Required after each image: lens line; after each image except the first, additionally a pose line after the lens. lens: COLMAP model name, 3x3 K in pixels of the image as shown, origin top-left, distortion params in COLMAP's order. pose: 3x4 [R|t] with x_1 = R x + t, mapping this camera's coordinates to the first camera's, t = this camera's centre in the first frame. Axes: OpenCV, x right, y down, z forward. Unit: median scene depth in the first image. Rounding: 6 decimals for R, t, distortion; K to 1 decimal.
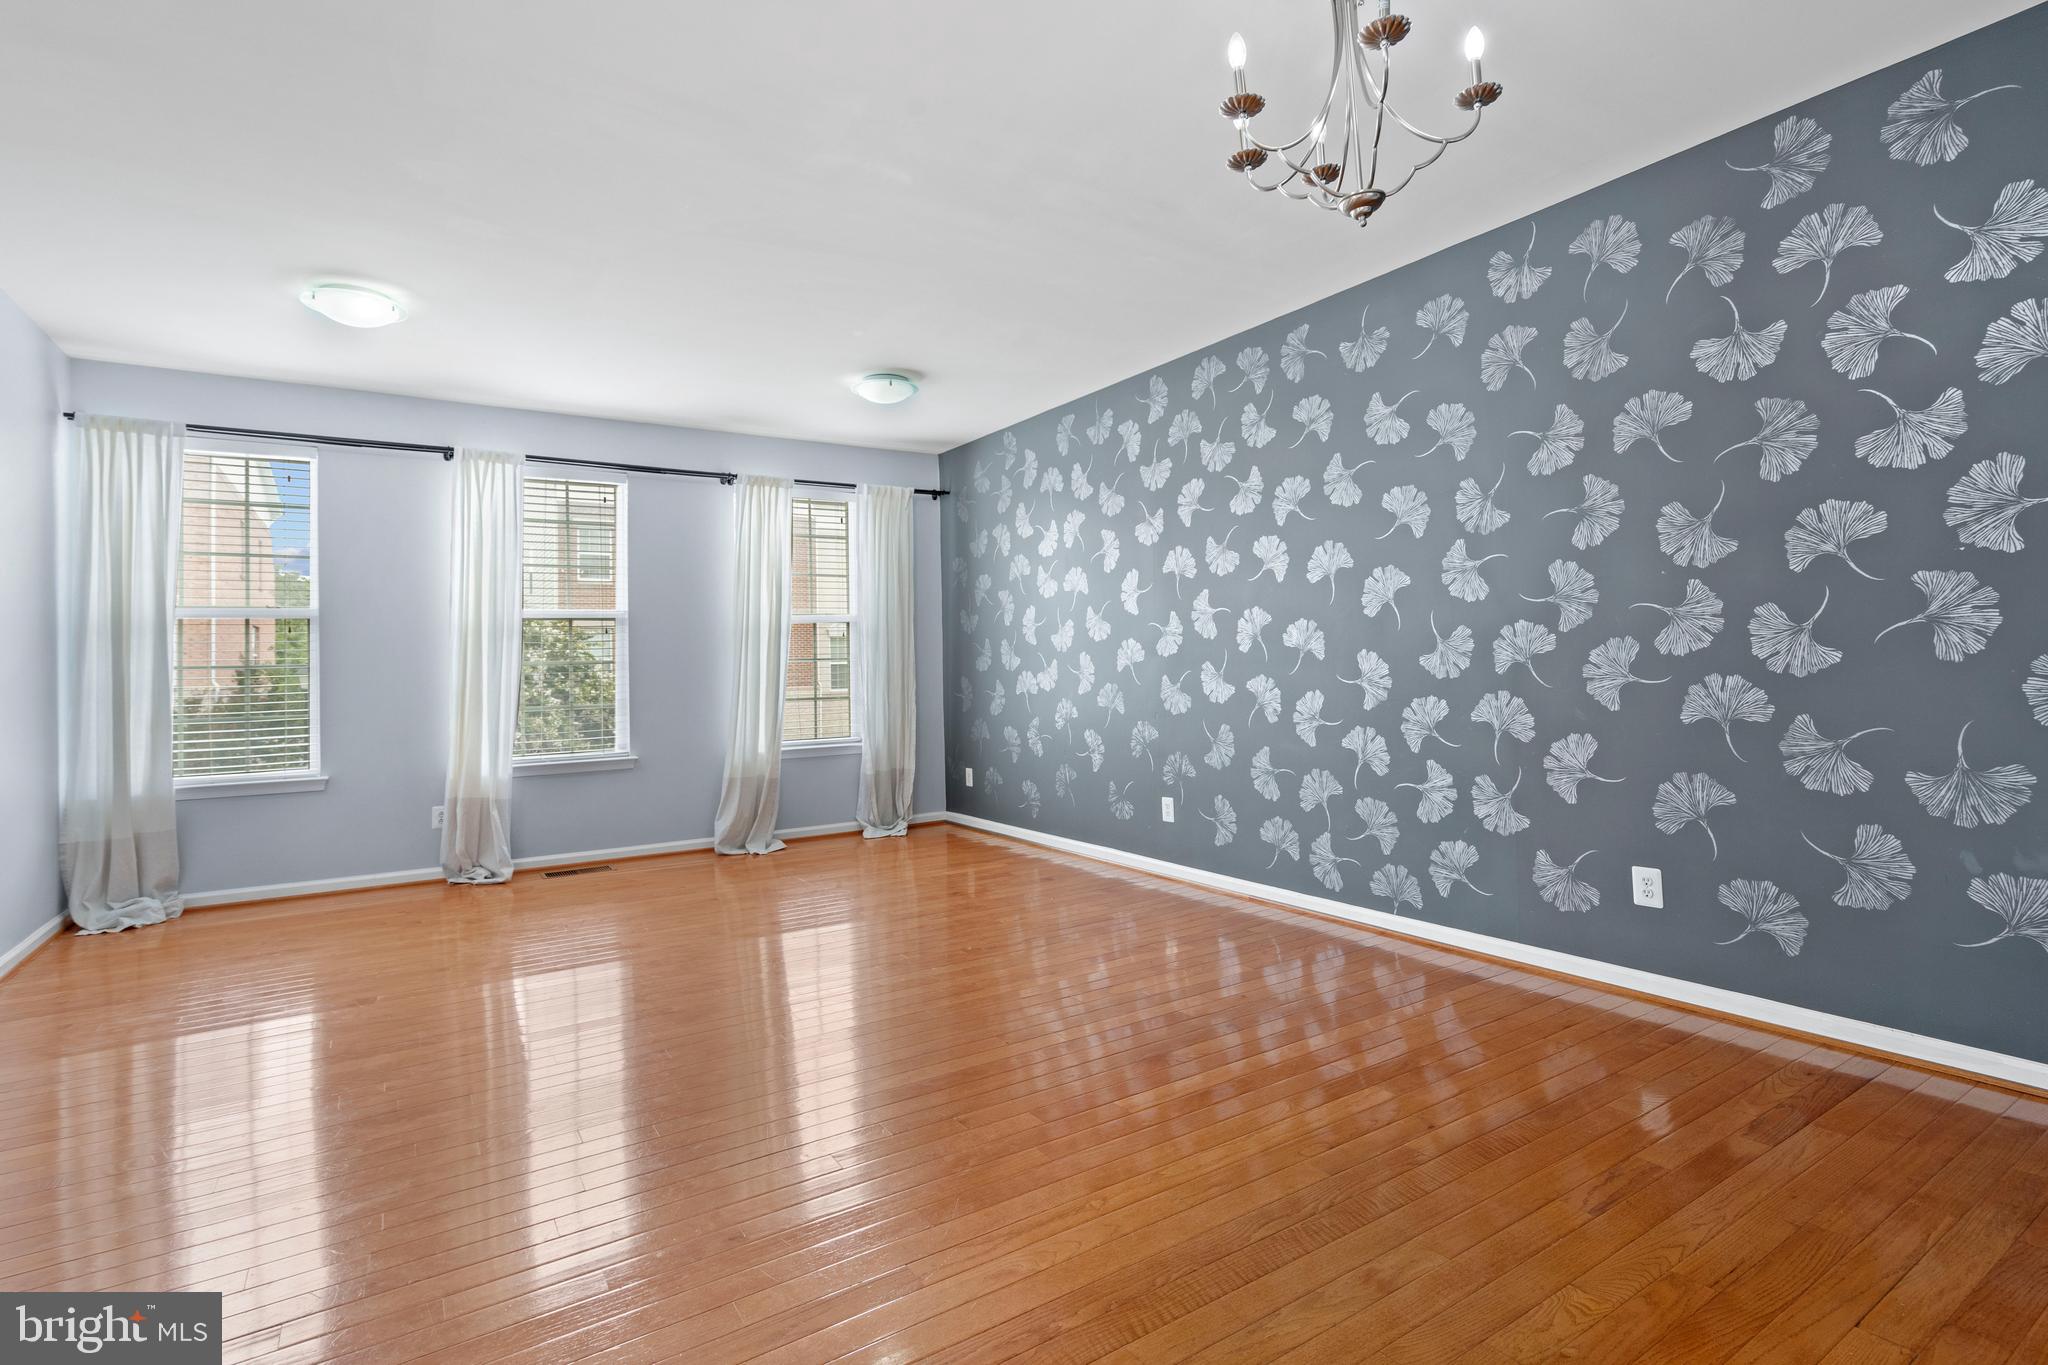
lens RADIAL K [[973.9, 0, 1023.5], [0, 973.9, 664.9], [0, 0, 1]] dist [-0.000353, -0.000115]
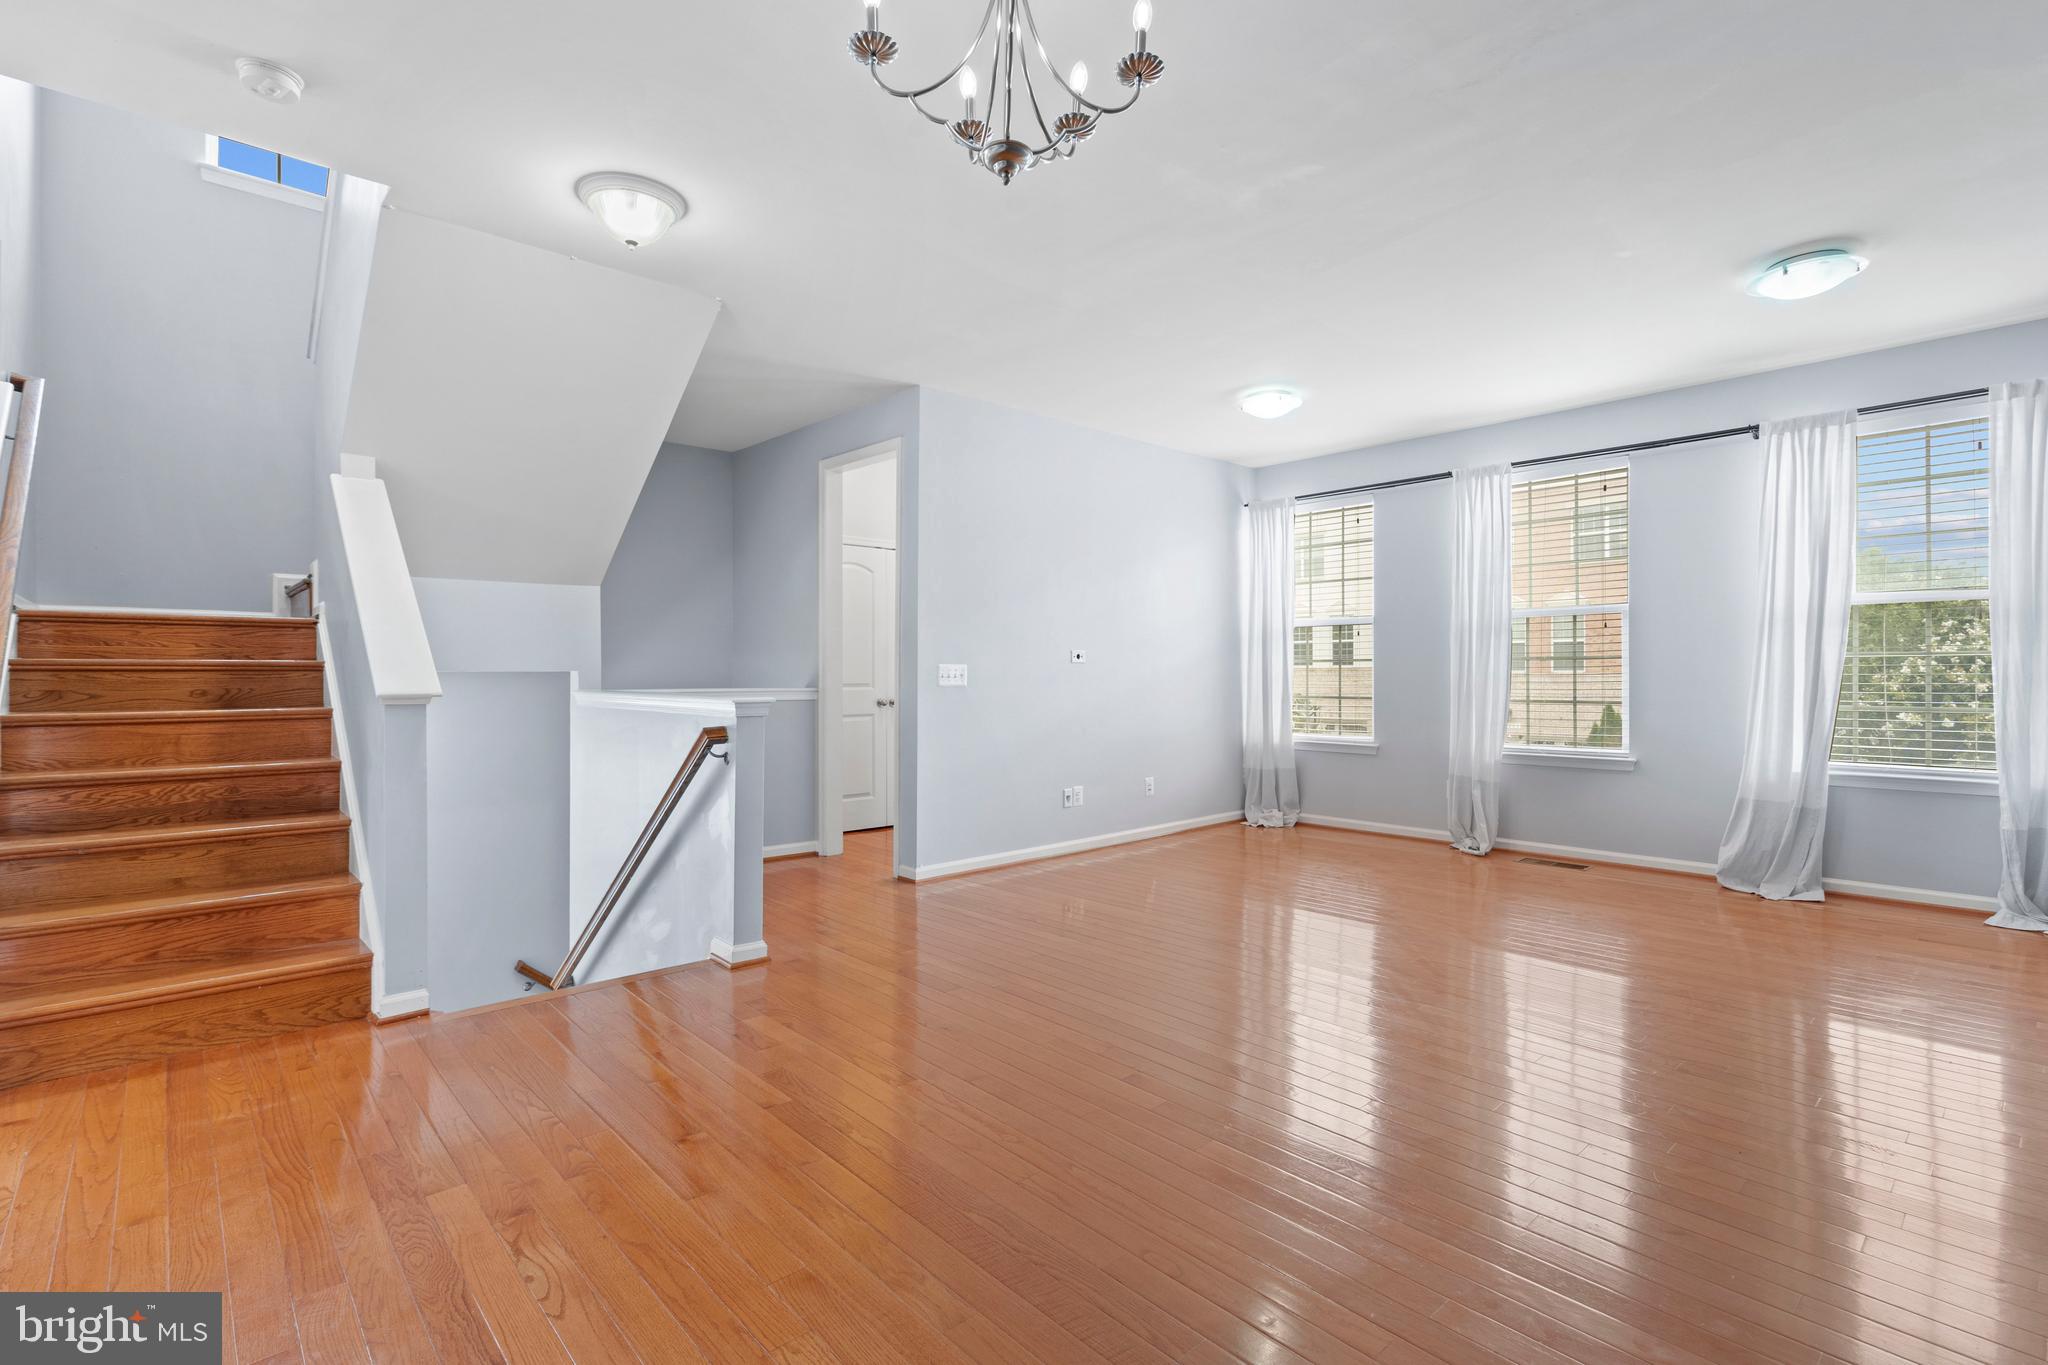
lens RADIAL K [[934.8, 0, 1024.4], [0, 934.8, 672.0], [0, 0, 1]] dist [-0.000203, -0.000271]
pose [[0.169339, 0.017252, -0.985407, 0.376289], [-0.001565, 0.999850, 0.017236, -0.003005], [0.985557, -0.001377, 0.169340, 0.273427]]
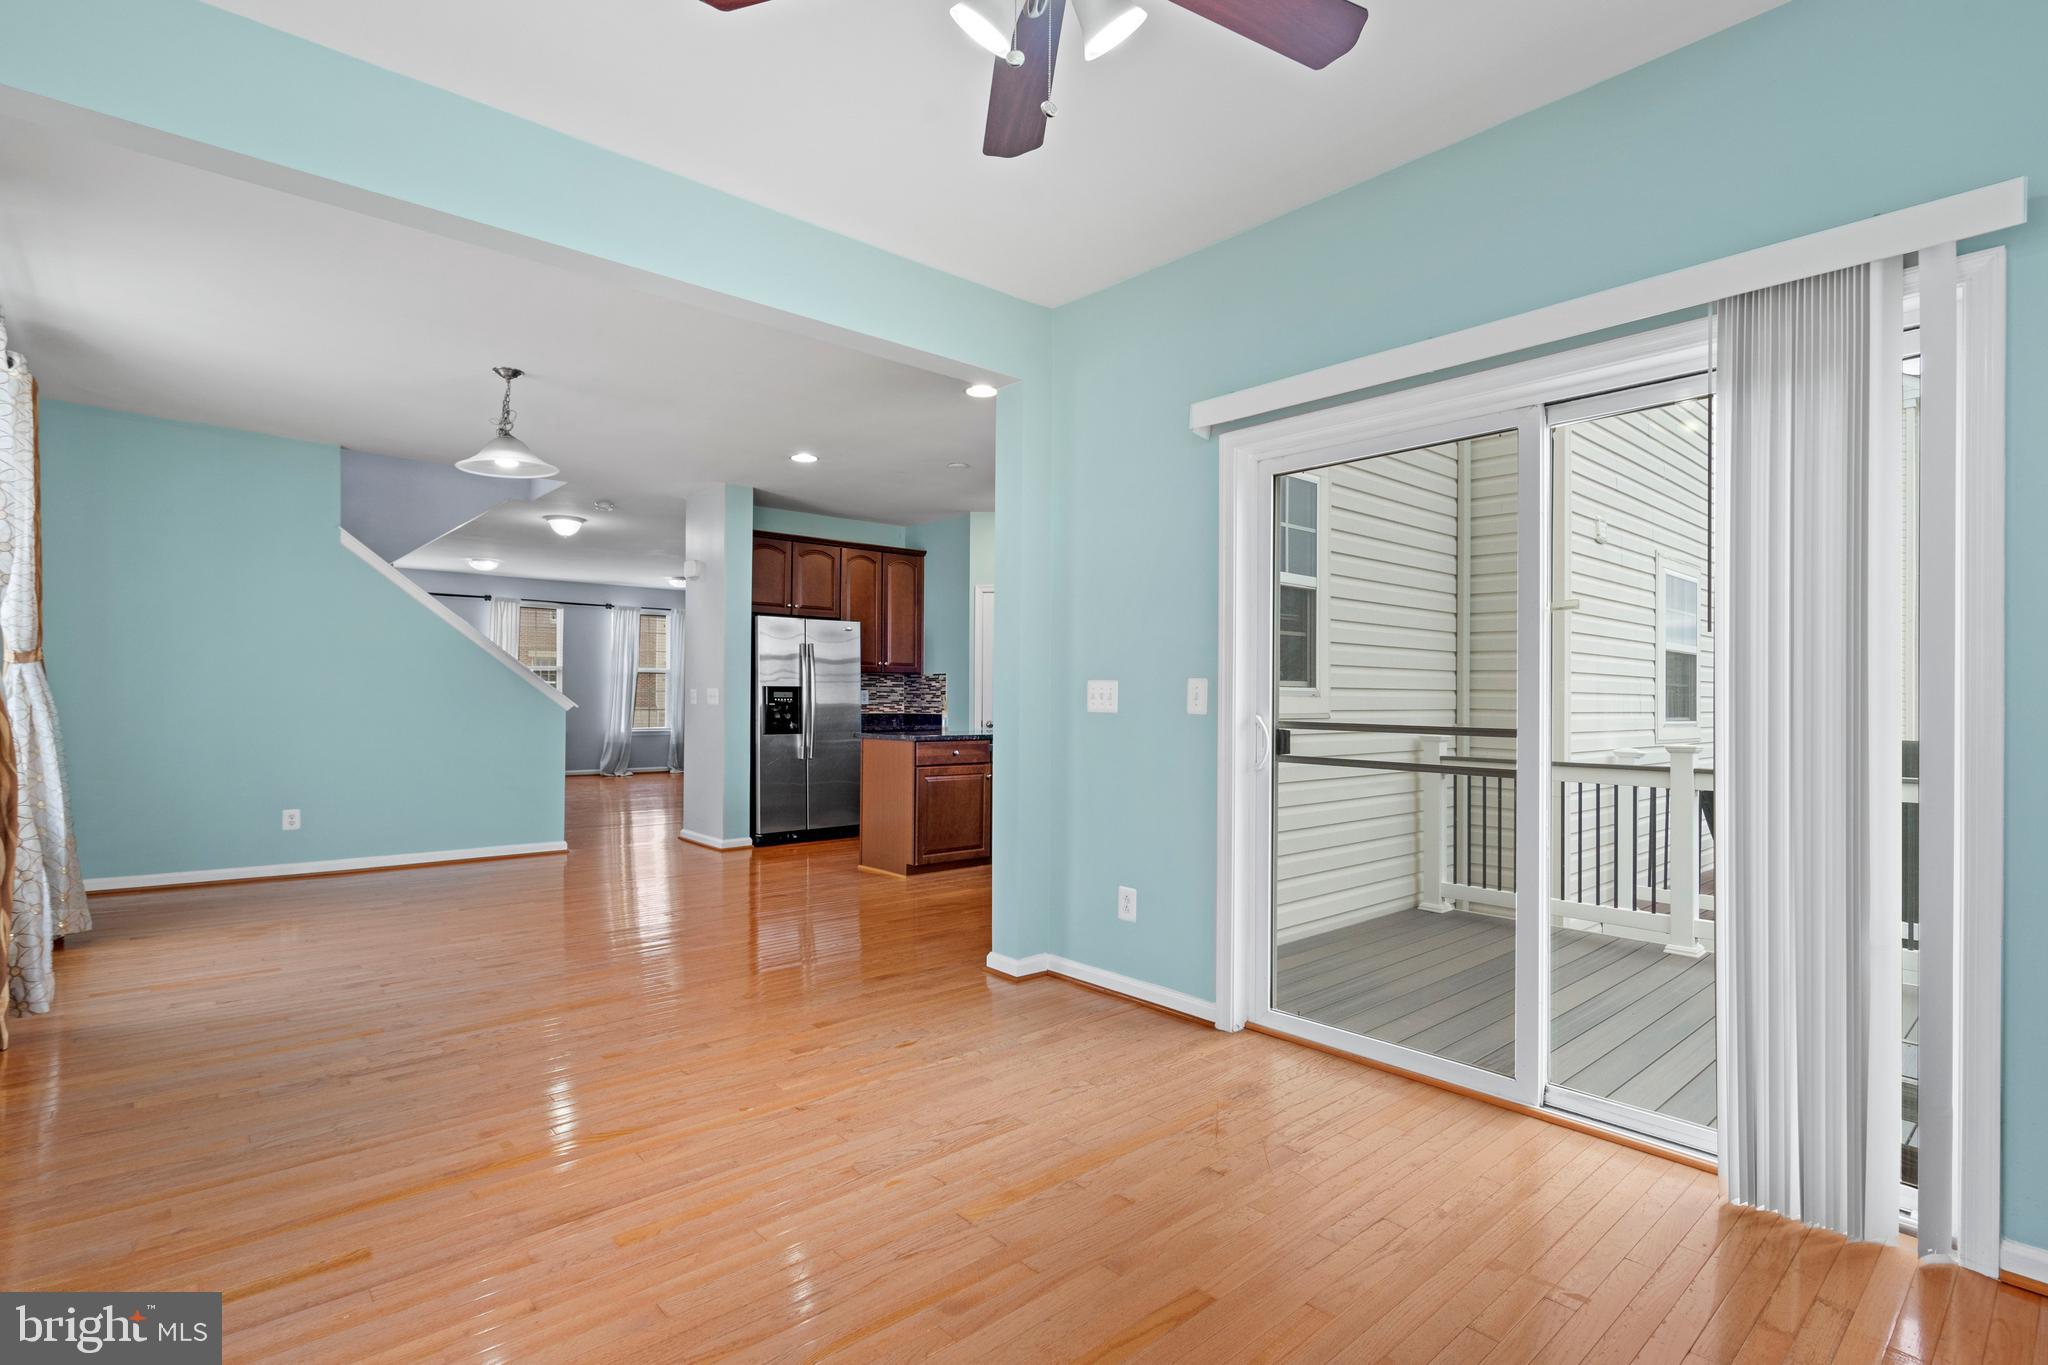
lens RADIAL K [[974.8, 0, 1010.1], [0, 974.8, 690.0], [0, 0, 1]] dist [0.001422, 0.000201]
pose [[0.989678, 0.027593, 0.140628, 0.292901], [-0.027113, 0.999618, -0.005325, -0.017341], [-0.140721, 0.001457, 0.990048, -1.336169]]
